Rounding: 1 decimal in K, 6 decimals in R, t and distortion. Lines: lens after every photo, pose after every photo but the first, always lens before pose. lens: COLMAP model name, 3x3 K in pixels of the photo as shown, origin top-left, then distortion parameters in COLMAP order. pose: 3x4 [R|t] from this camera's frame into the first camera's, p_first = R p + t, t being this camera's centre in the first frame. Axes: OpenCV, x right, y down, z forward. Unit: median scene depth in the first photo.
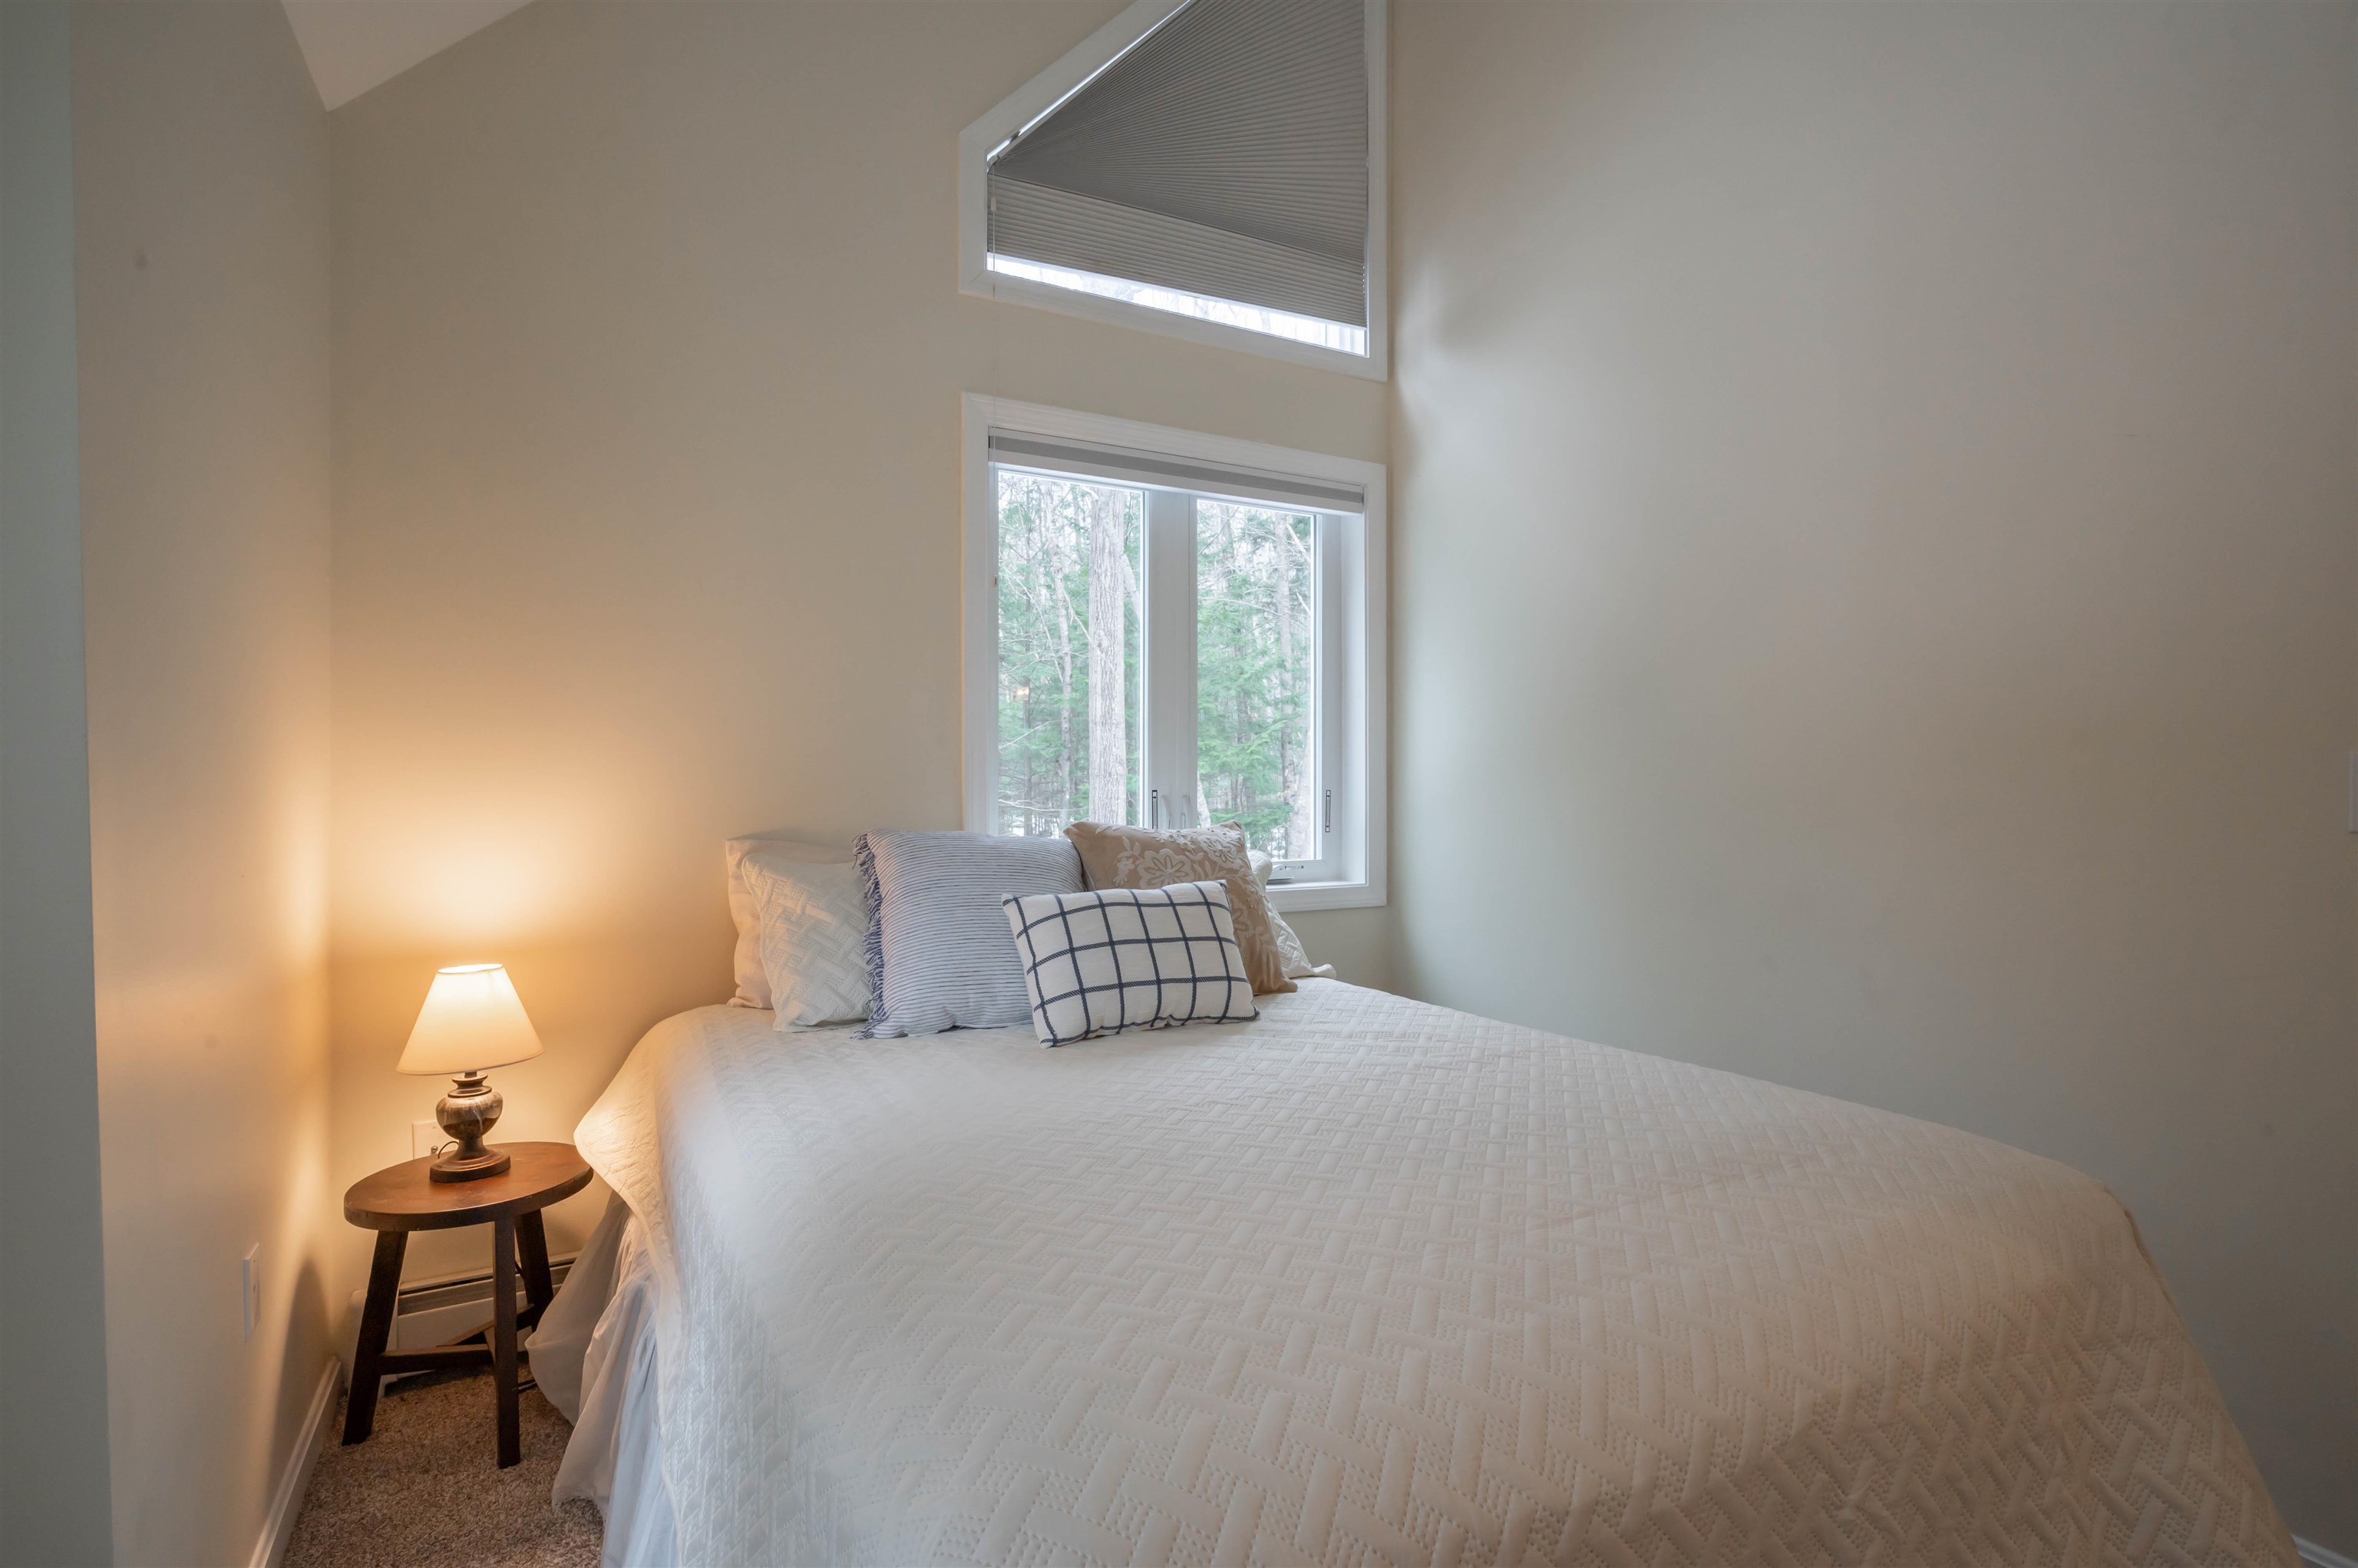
lens RADIAL K [[1148.3, 0, 1162.7], [0, 1148.3, 779.9], [0, 0, 1]] dist [-0.003872, 0.000523]
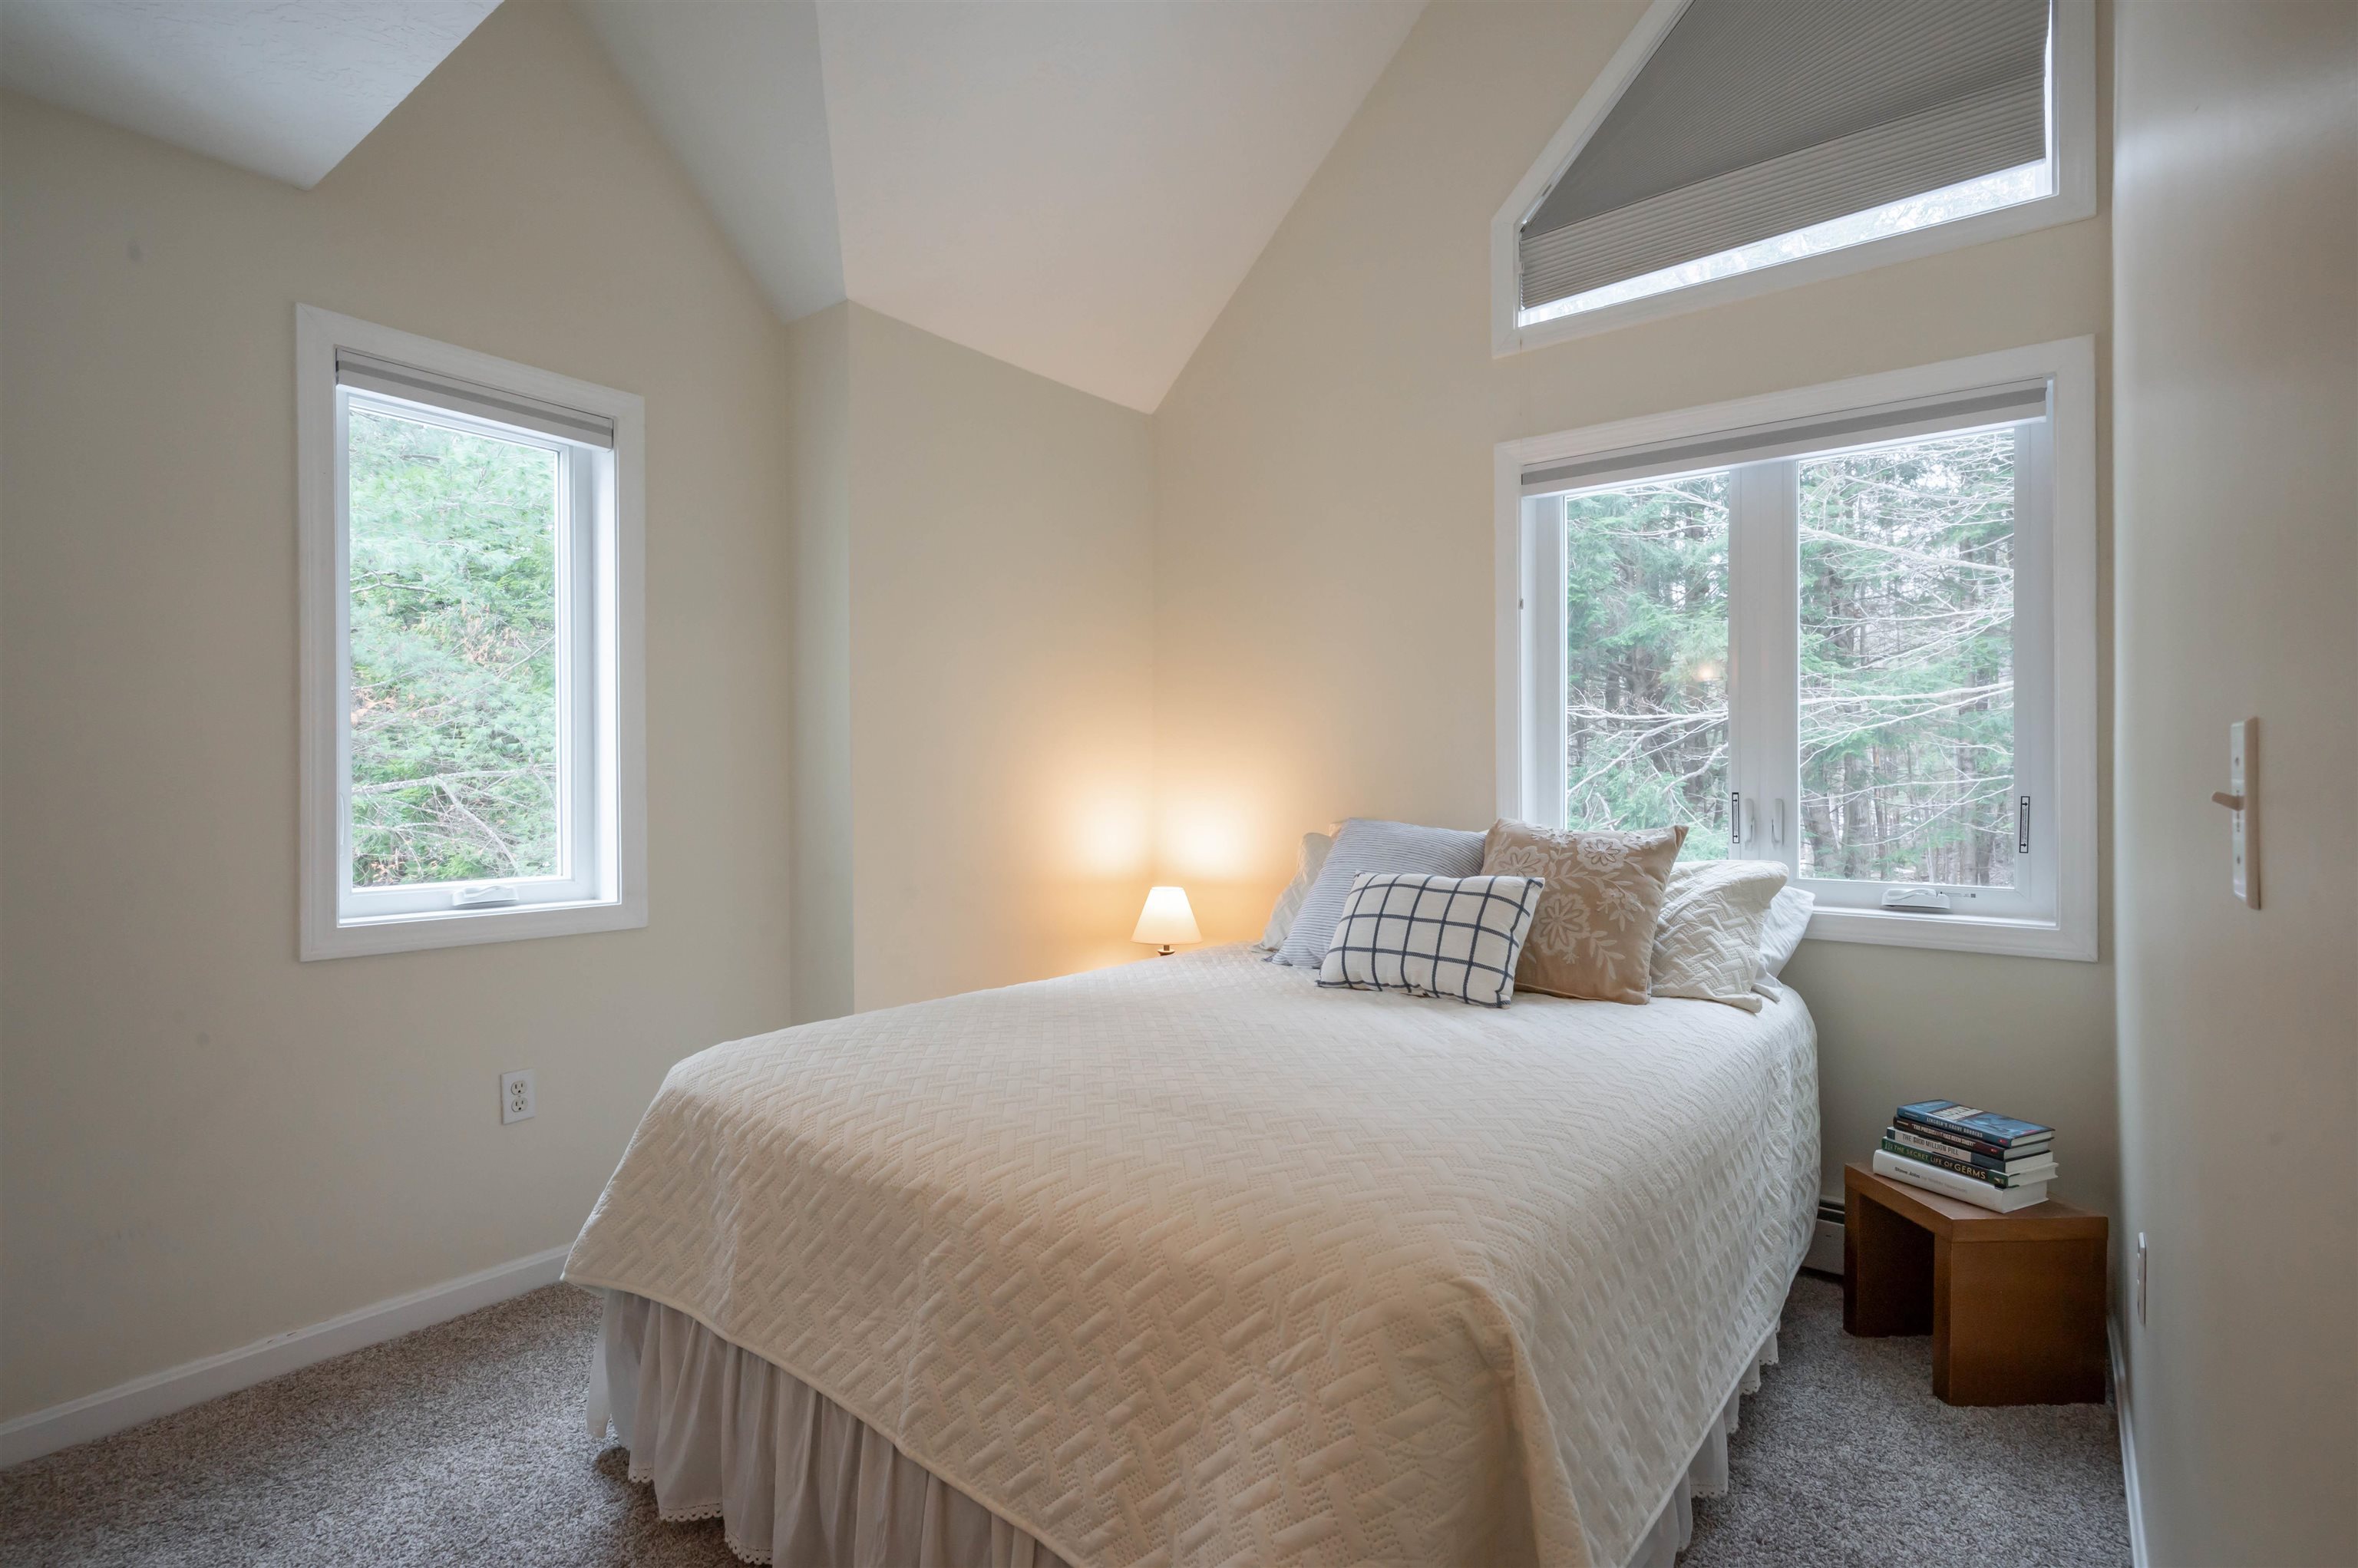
lens RADIAL K [[1148.3, 0, 1162.7], [0, 1148.3, 779.9], [0, 0, 1]] dist [-0.003872, 0.000523]
pose [[0.385203, -0.000227, -0.922832, 0.755324], [-0.001170, 0.999999, -0.000734, 0.000353], [0.922831, 0.001363, 0.385202, 0.247827]]
